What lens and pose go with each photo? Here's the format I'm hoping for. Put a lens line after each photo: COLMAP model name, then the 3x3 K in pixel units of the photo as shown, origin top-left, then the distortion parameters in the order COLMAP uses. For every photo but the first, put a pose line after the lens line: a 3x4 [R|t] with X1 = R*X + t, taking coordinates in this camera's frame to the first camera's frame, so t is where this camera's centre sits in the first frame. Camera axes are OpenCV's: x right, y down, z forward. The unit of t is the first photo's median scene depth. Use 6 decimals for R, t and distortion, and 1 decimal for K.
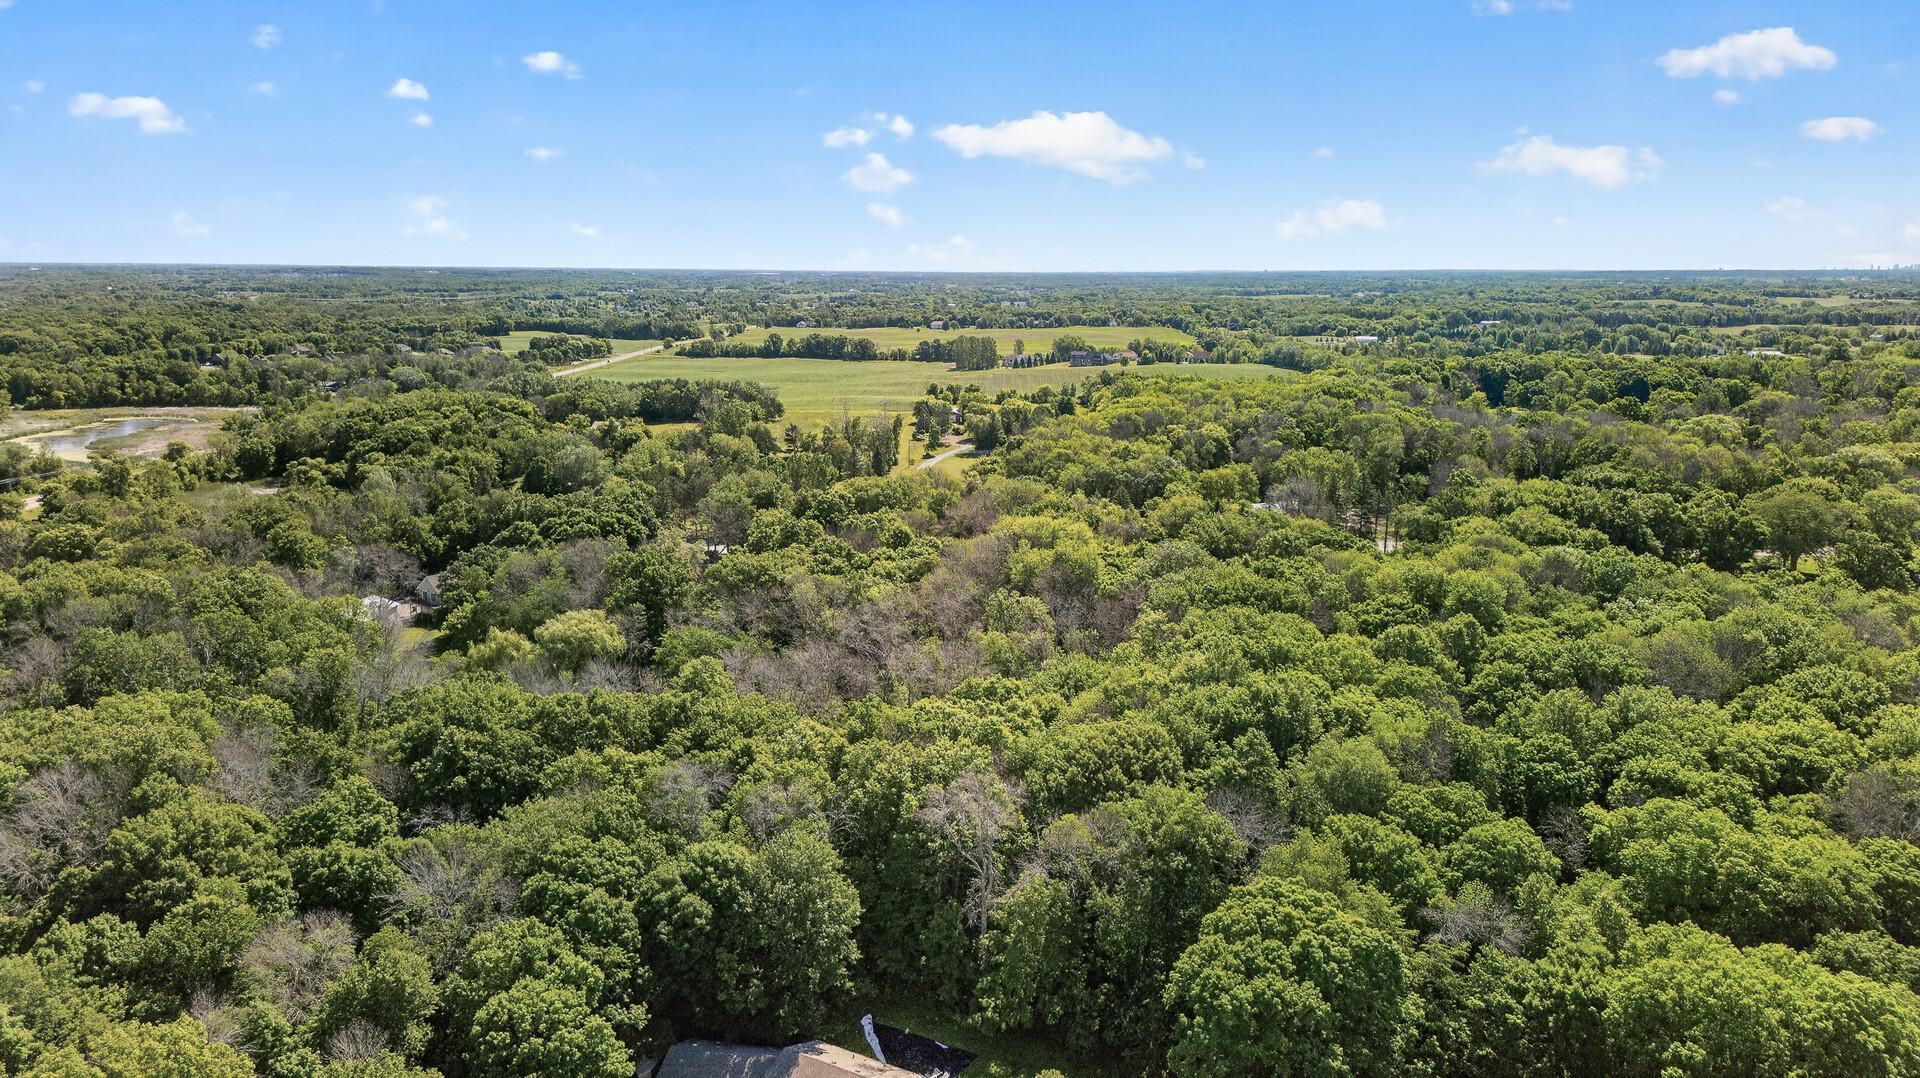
lens RADIAL K [[1338.8, 0, 961.7], [0, 1338.8, 564.5], [0, 0, 1]] dist [0.080188, -0.076287]
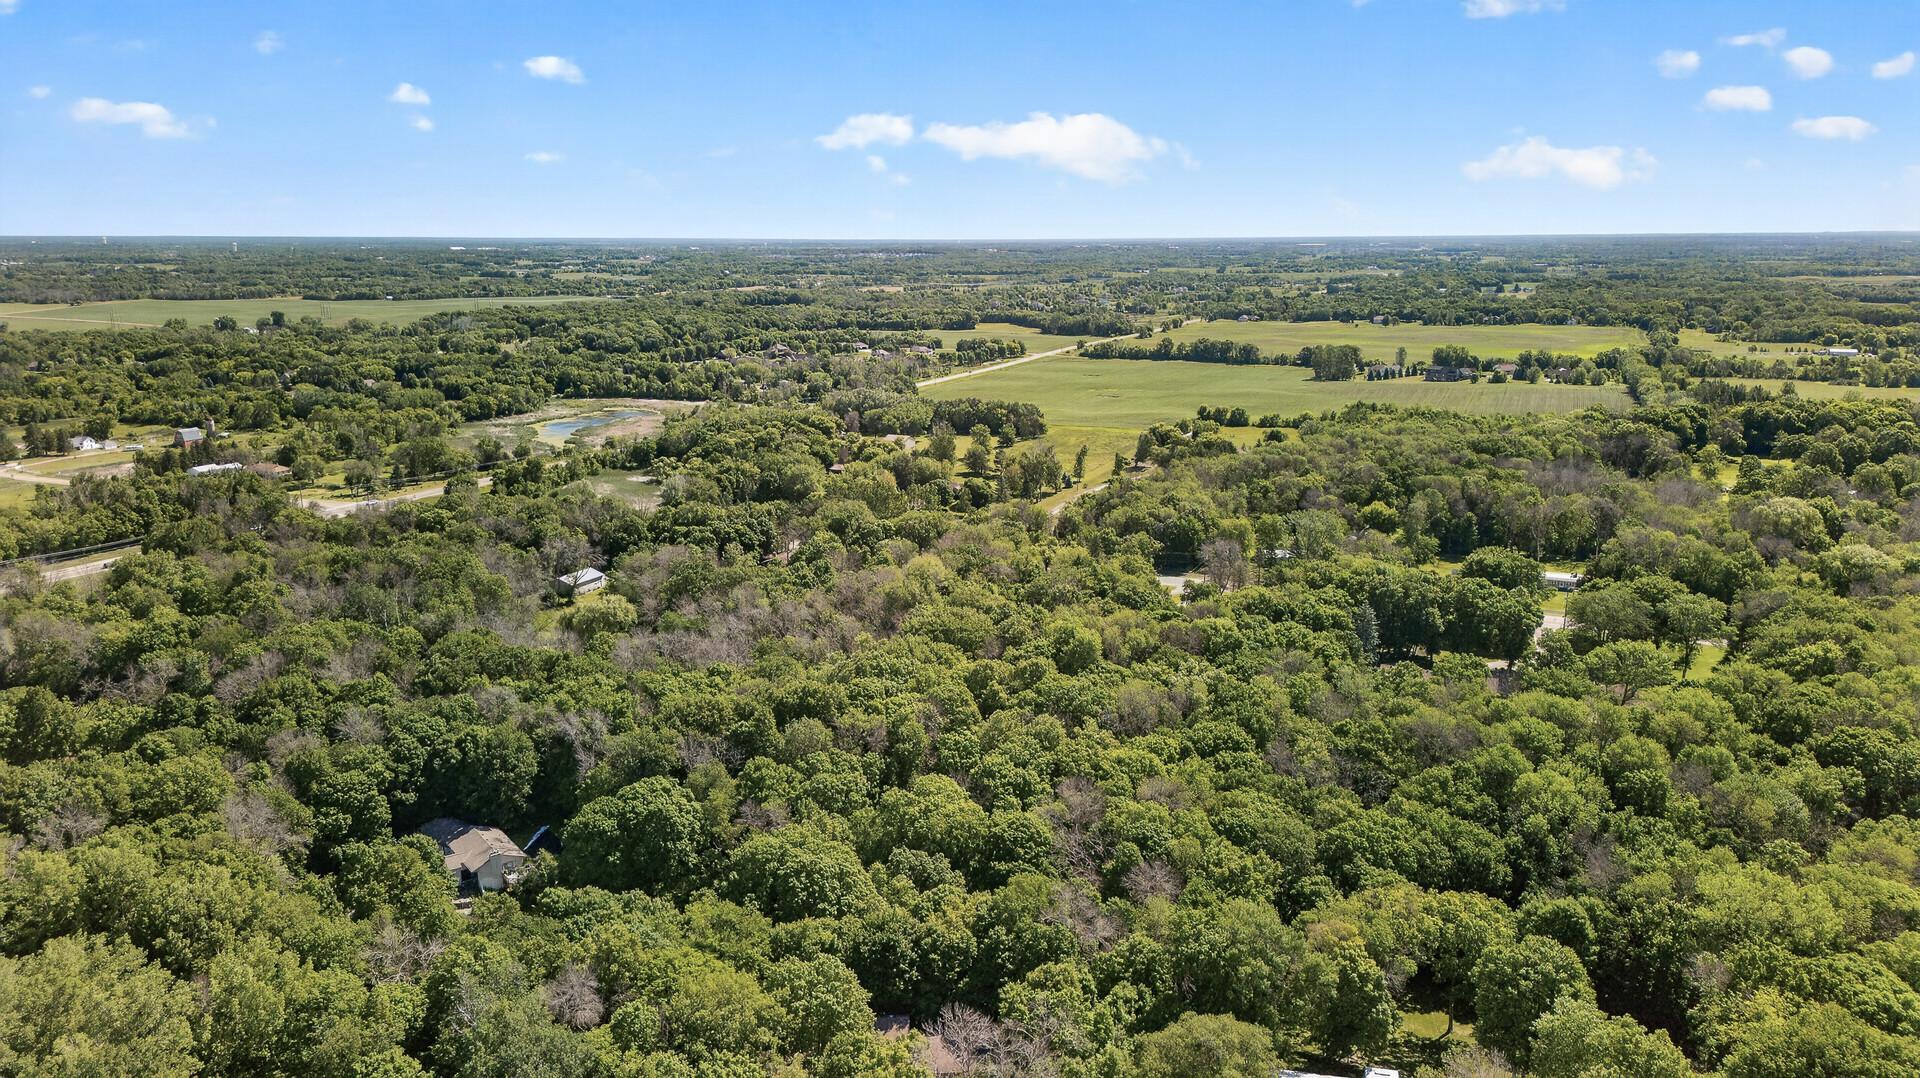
lens RADIAL K [[1327.4, 0, 960.0], [0, 1327.4, 539.0], [0, 0, 1]] dist [0.081490, -0.059726]
pose [[0.921547, 0.080504, -0.379830, 0.154959], [-0.078453, 0.996699, 0.020904, -0.021912], [0.380259, 0.010535, 0.924820, -0.075076]]
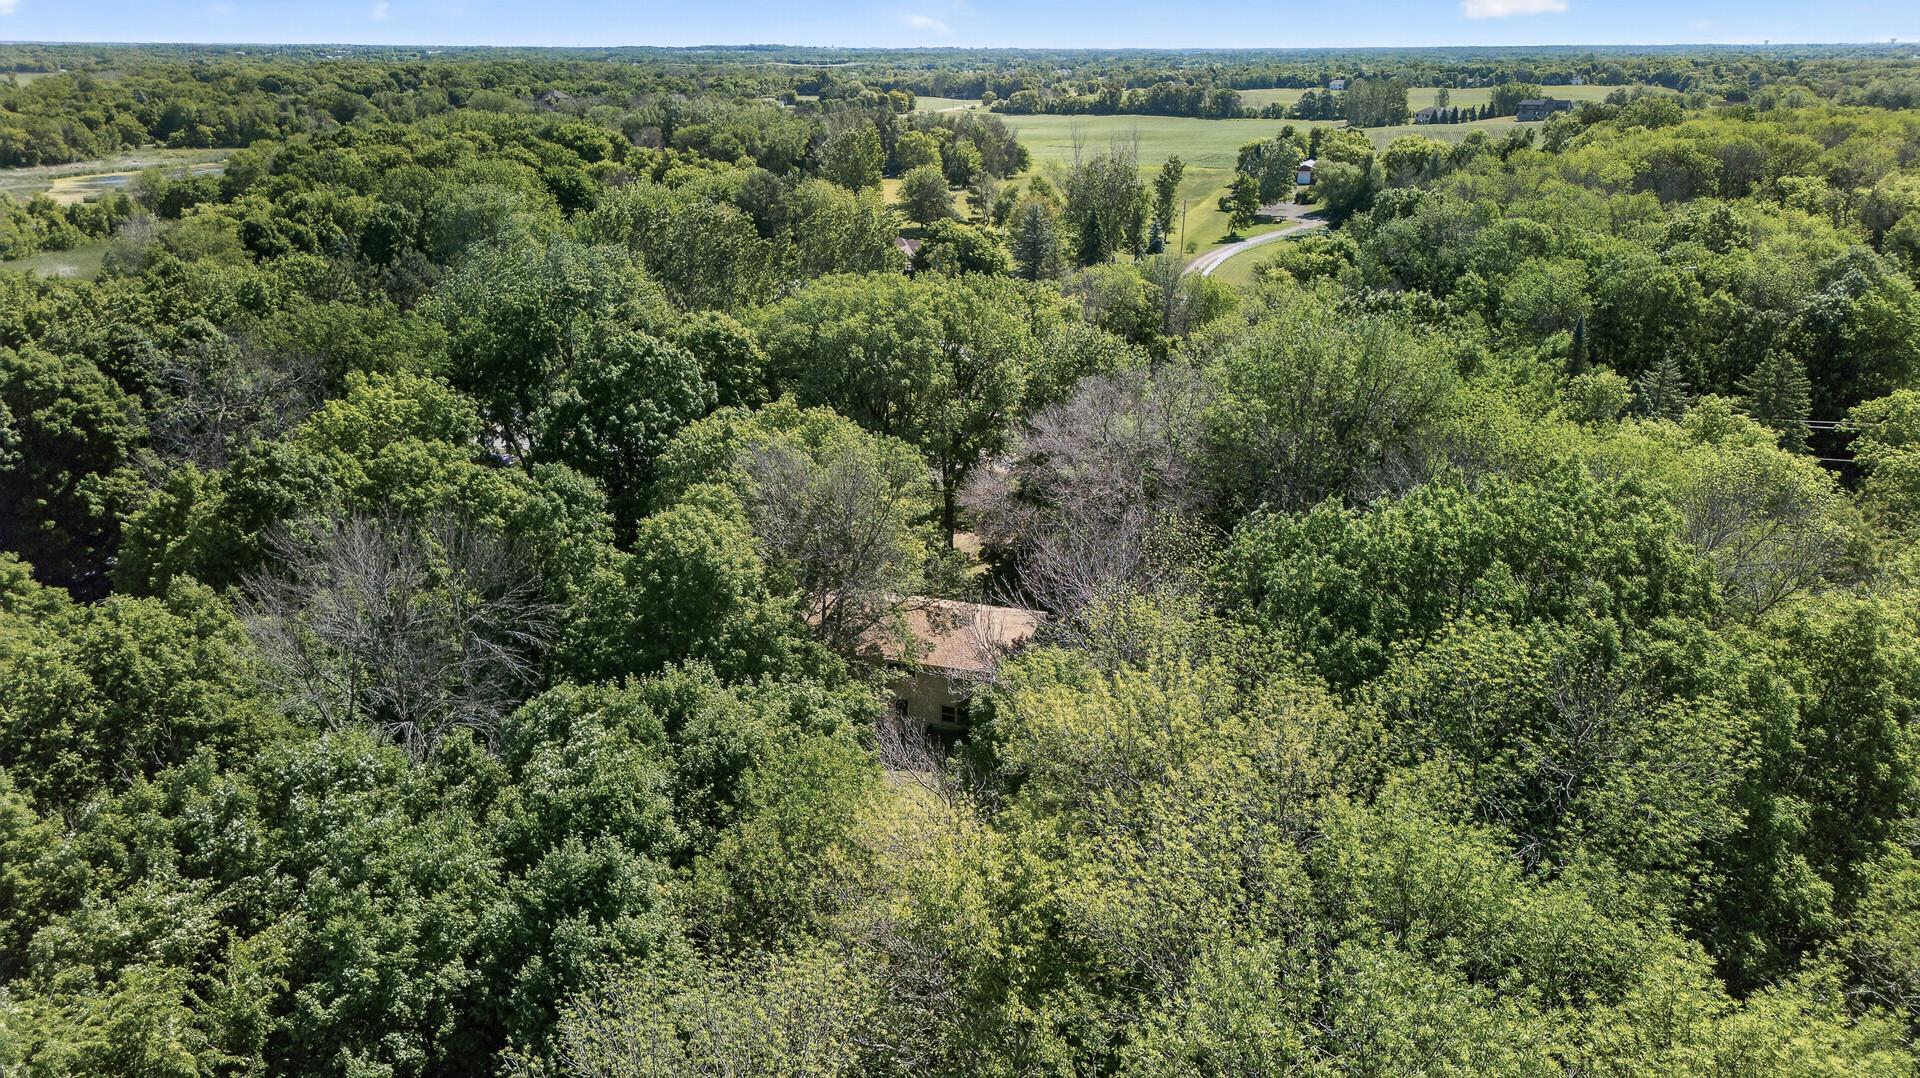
lens RADIAL K [[1338.8, 0, 961.7], [0, 1338.8, 564.5], [0, 0, 1]] dist [0.080188, -0.076287]
pose [[0.959910, 0.098098, -0.262584, 0.012629], [-0.057970, 0.985986, 0.156436, -0.015715], [0.274250, -0.134942, 0.952144, 0.224080]]
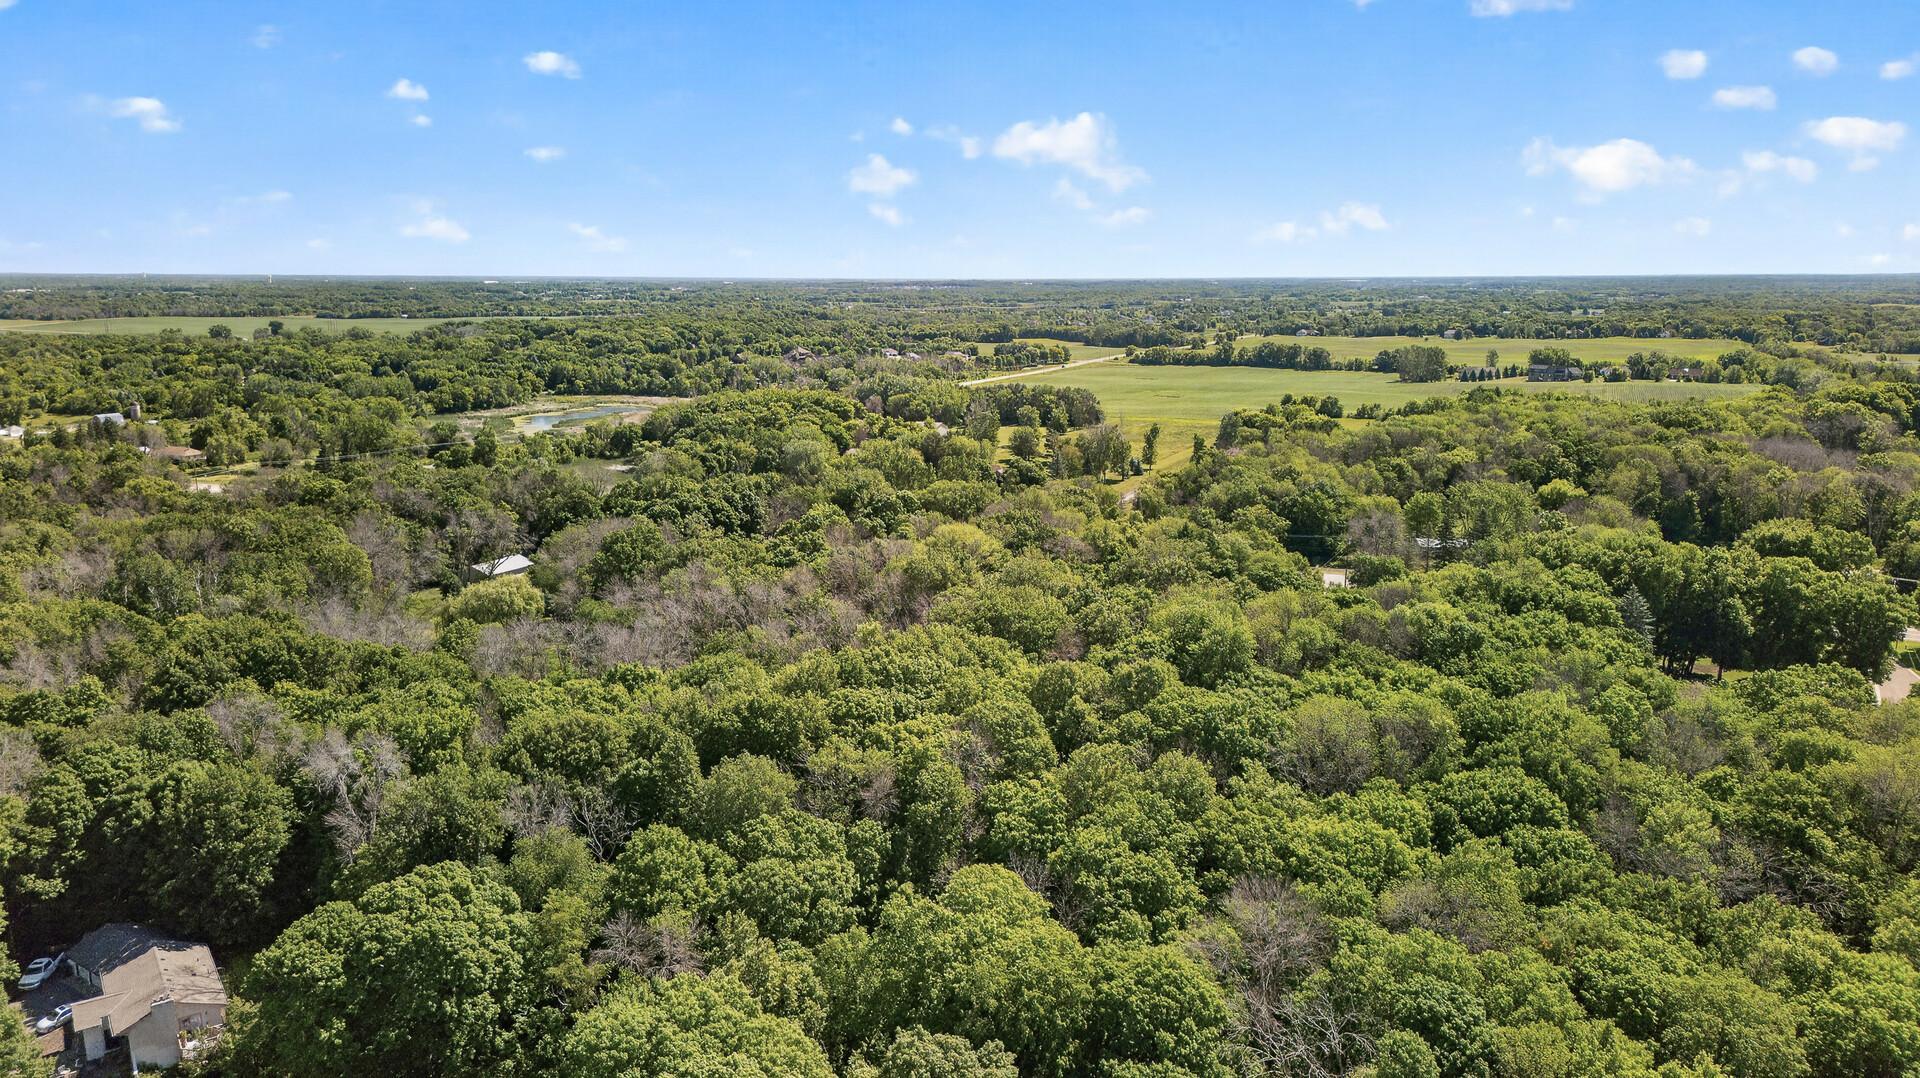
lens RADIAL K [[1338.8, 0, 961.7], [0, 1338.8, 564.5], [0, 0, 1]] dist [0.080188, -0.076287]
pose [[0.911834, 0.083555, -0.401967, 0.112375], [-0.085784, 0.996235, 0.012488, -0.004818], [0.401497, 0.023095, 0.915569, 0.022350]]
